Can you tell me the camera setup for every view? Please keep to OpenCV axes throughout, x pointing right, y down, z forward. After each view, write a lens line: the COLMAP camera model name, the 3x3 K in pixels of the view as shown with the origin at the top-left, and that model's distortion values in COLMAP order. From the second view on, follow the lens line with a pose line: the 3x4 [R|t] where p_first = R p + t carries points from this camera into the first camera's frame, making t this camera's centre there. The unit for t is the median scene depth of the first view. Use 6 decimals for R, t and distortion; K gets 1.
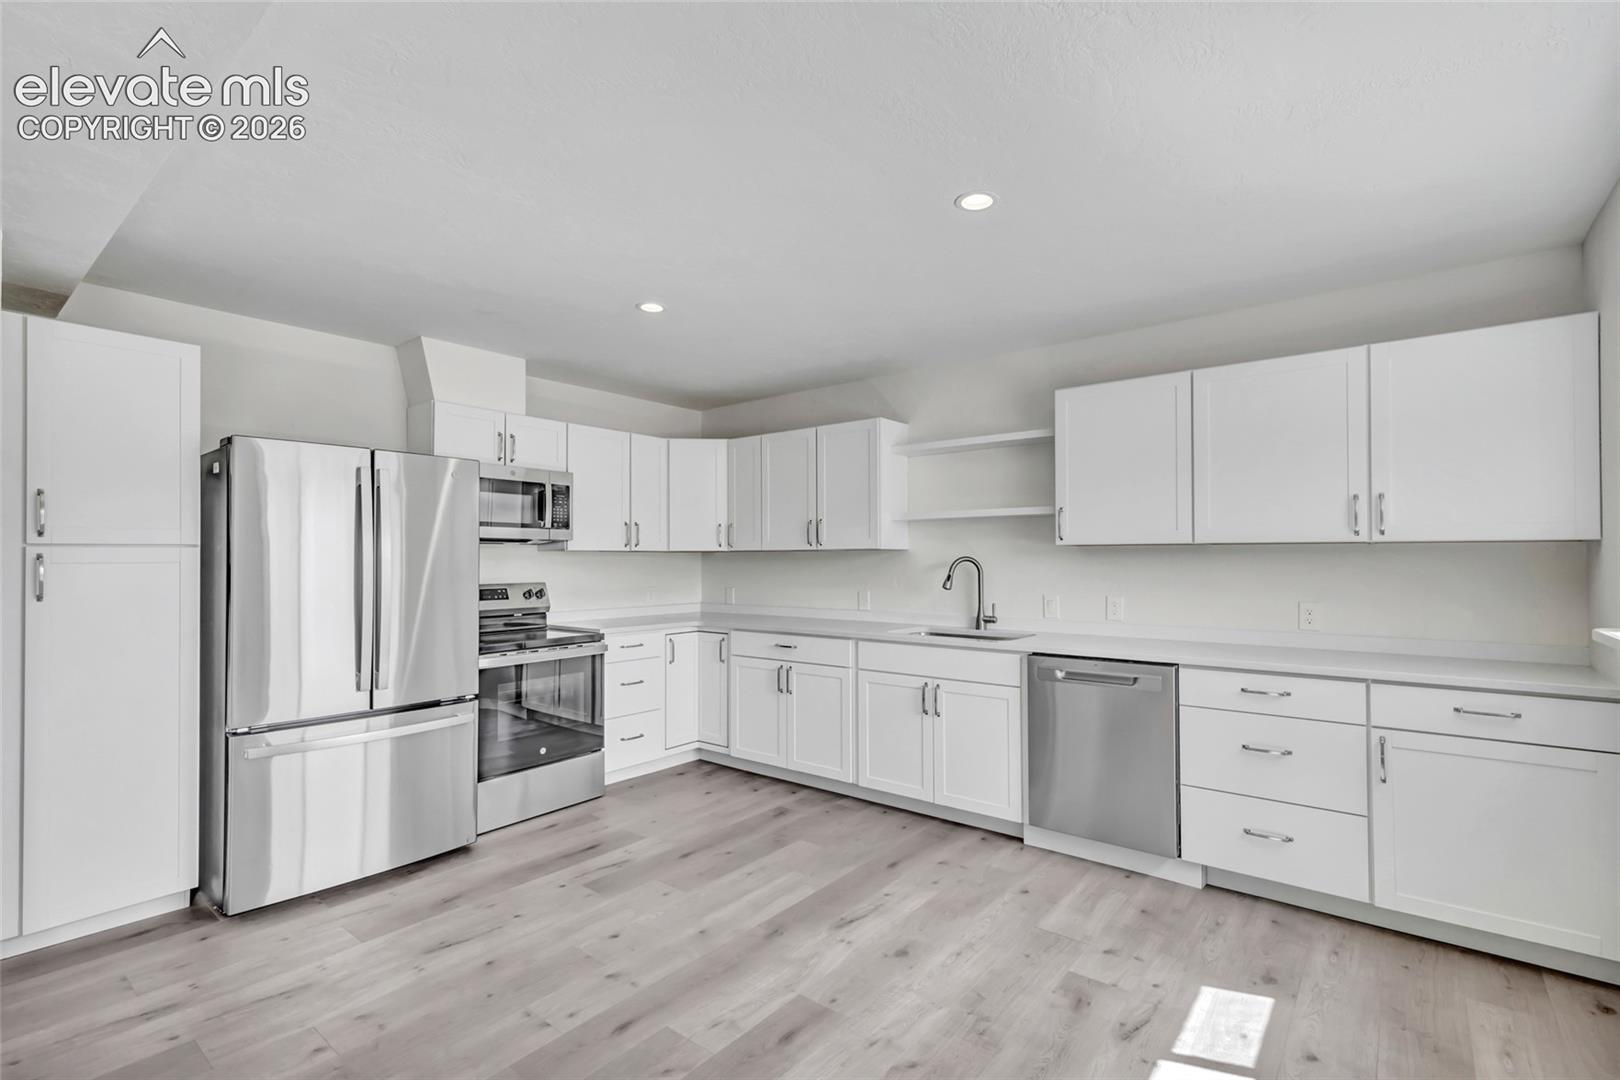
lens RADIAL K [[744.0, 0, 812.2], [0, 744.0, 550.3], [0, 0, 1]] dist [0.010233, -0.001968]
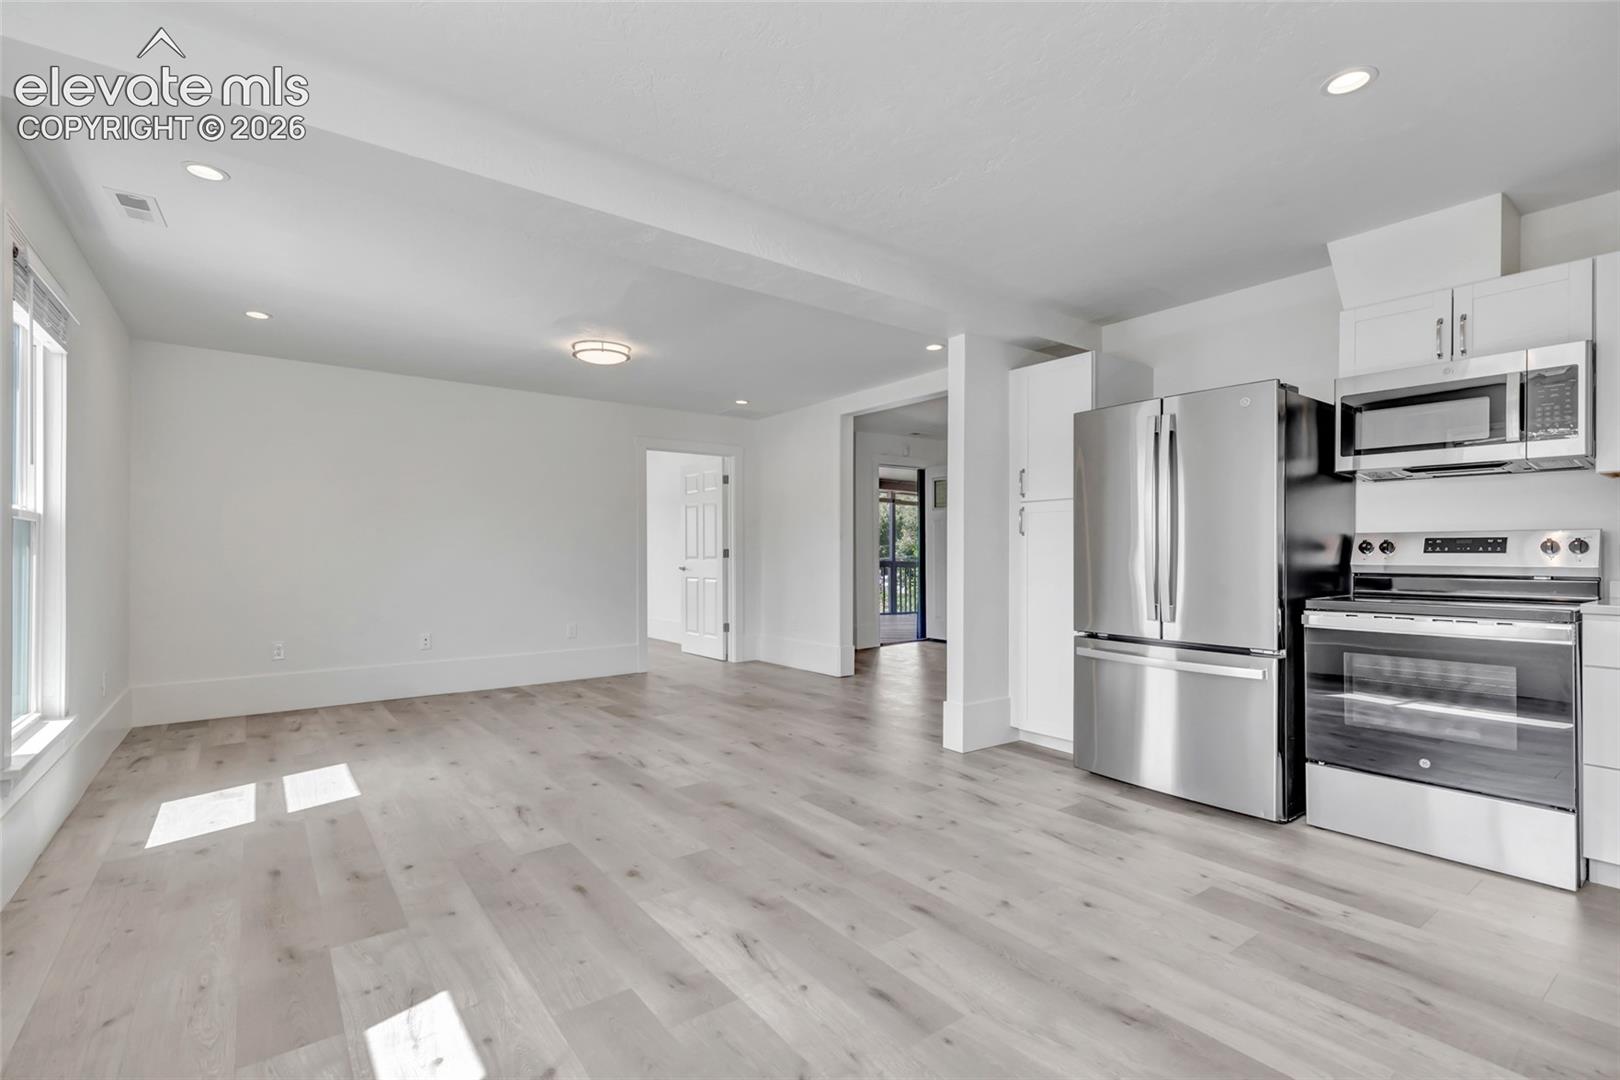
lens RADIAL K [[744.0, 0, 812.2], [0, 744.0, 550.3], [0, 0, 1]] dist [0.010233, -0.001968]
pose [[-0.250713, -0.001109, -0.968061, 0.580586], [0.010124, 0.999942, -0.003768, 0.083514], [0.968009, -0.010745, -0.250687, 0.783034]]
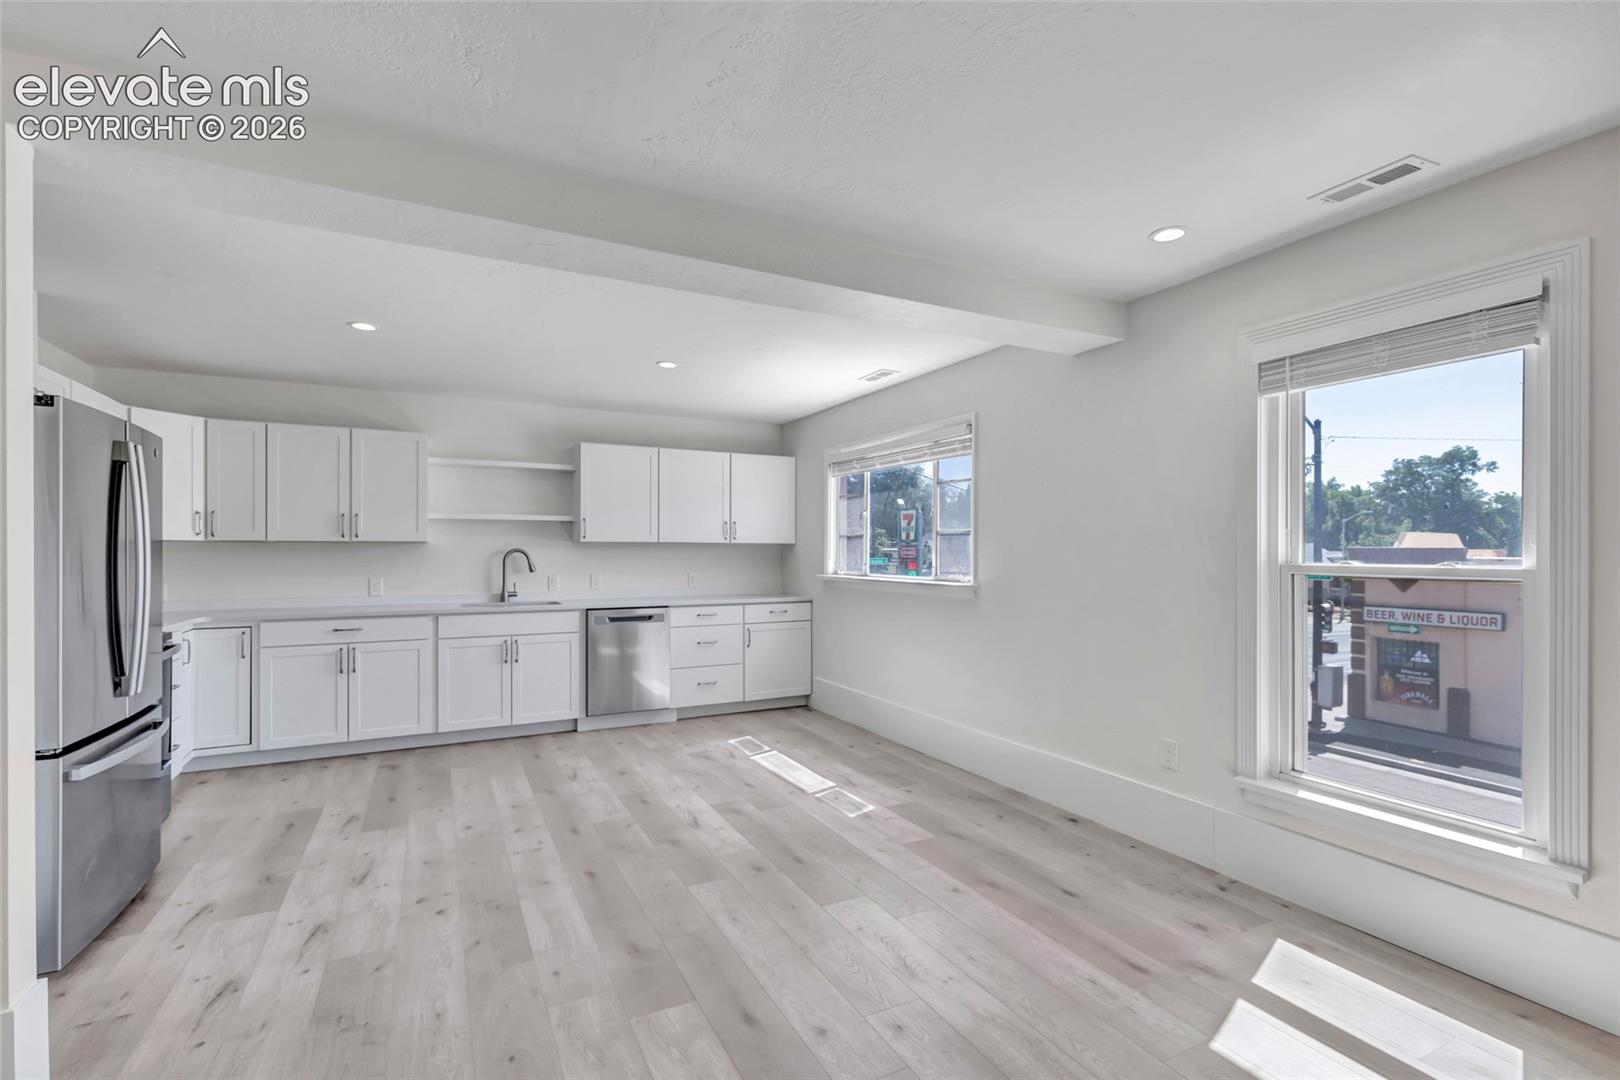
lens RADIAL K [[744.0, 0, 812.2], [0, 744.0, 550.3], [0, 0, 1]] dist [0.010233, -0.001968]
pose [[0.407913, 0.004341, 0.913011, -1.074459], [-0.009394, 0.999956, -0.000557, 0.008617], [-0.912973, -0.008350, 0.407935, -0.099930]]
